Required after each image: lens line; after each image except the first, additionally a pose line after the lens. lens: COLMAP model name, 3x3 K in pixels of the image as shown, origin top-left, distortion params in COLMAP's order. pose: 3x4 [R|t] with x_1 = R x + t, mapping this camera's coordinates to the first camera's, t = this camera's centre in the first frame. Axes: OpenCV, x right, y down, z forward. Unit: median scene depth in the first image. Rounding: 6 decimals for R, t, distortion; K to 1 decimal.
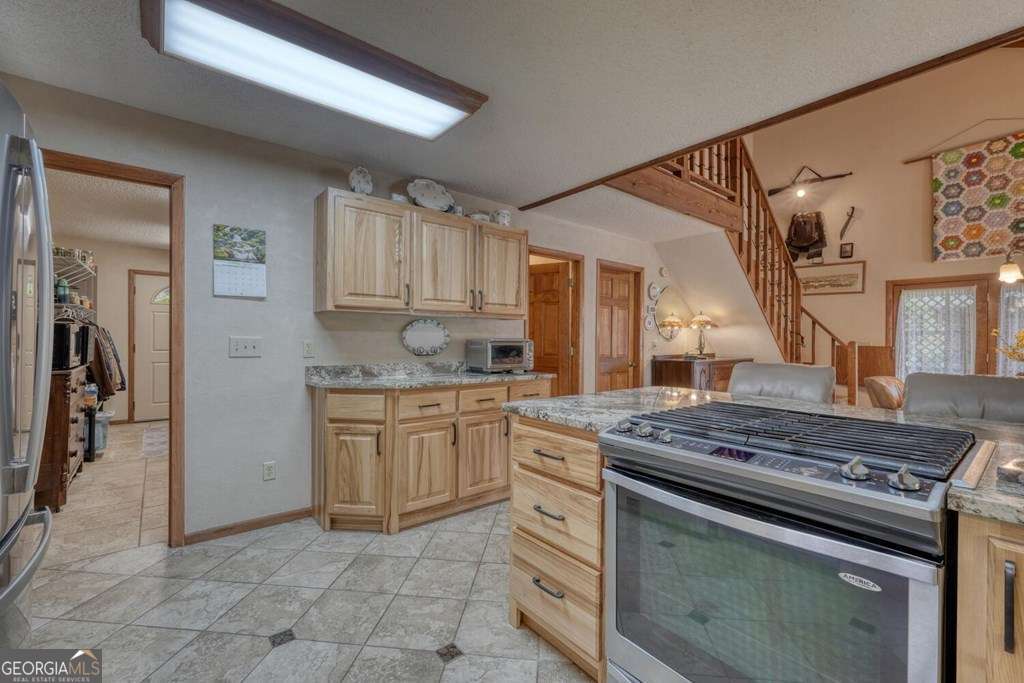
lens RADIAL K [[433.5, 0, 514.2], [0, 433.5, 340.4], [0, 0, 1]] dist [0.003569, 0.000581]
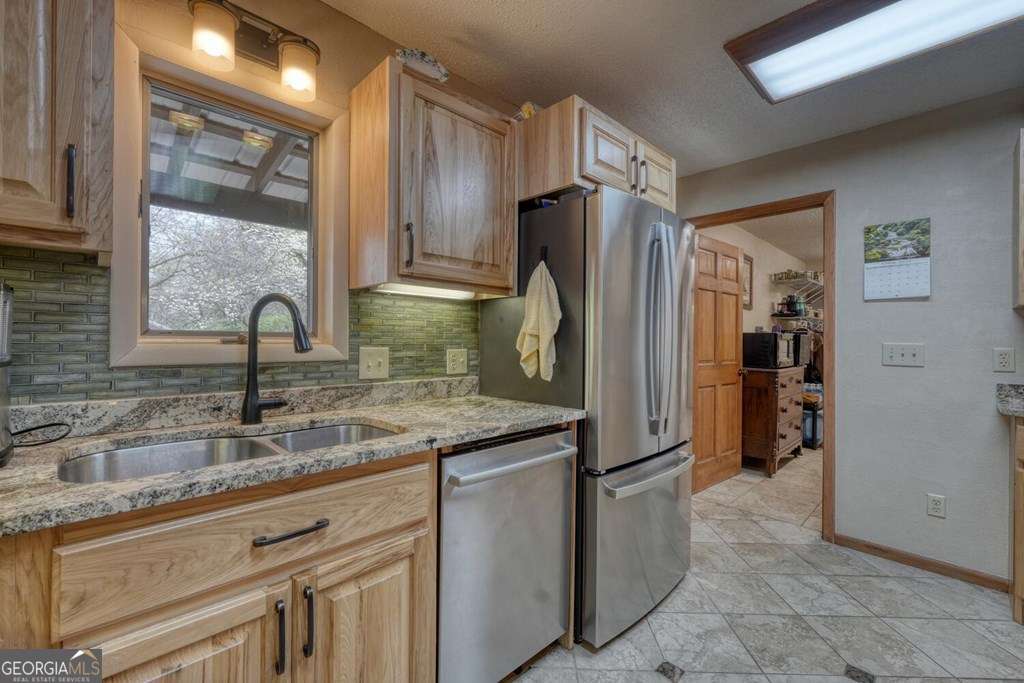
lens RADIAL K [[433.5, 0, 511.7], [0, 433.5, 340.0], [0, 0, 1]] dist [0.003569, 0.000581]
pose [[0.088661, -0.006570, -0.996040, 0.206454], [-0.012036, 0.999898, -0.007667, 0.002018], [0.995989, 0.012668, 0.088573, 0.128590]]
